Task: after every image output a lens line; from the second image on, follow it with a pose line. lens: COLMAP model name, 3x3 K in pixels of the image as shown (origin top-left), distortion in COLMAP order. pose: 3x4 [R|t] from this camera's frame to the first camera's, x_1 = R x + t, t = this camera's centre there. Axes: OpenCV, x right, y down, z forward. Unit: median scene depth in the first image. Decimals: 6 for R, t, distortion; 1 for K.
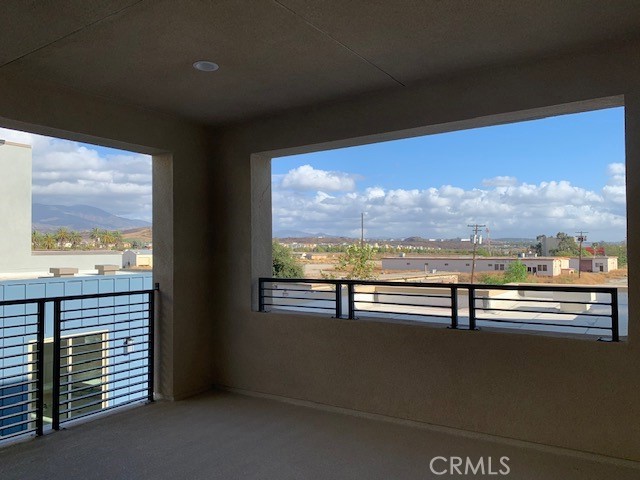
lens RADIAL K [[496.5, 0, 320.8], [0, 496.5, 239.7], [0, 0, 1]] dist [0.041666, -0.059684]
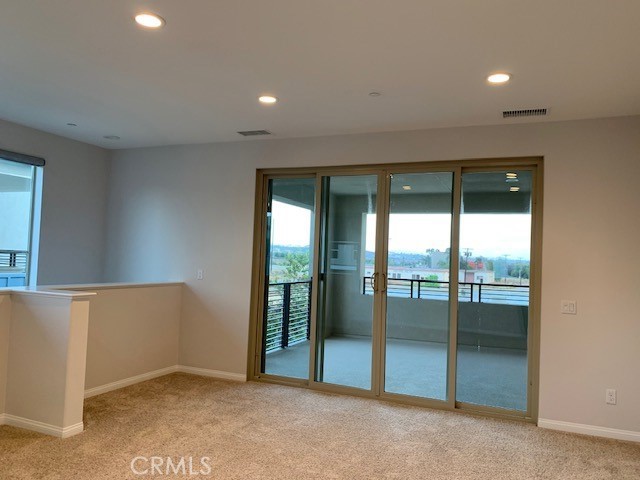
lens RADIAL K [[496.5, 0, 318.0], [0, 496.5, 239.9], [0, 0, 1]] dist [0.041666, -0.059684]
pose [[0.979257, 0.056067, 0.194711, -0.678604], [-0.054710, 0.998426, -0.012342, -0.032764], [-0.195096, 0.001433, 0.980783, -0.847209]]
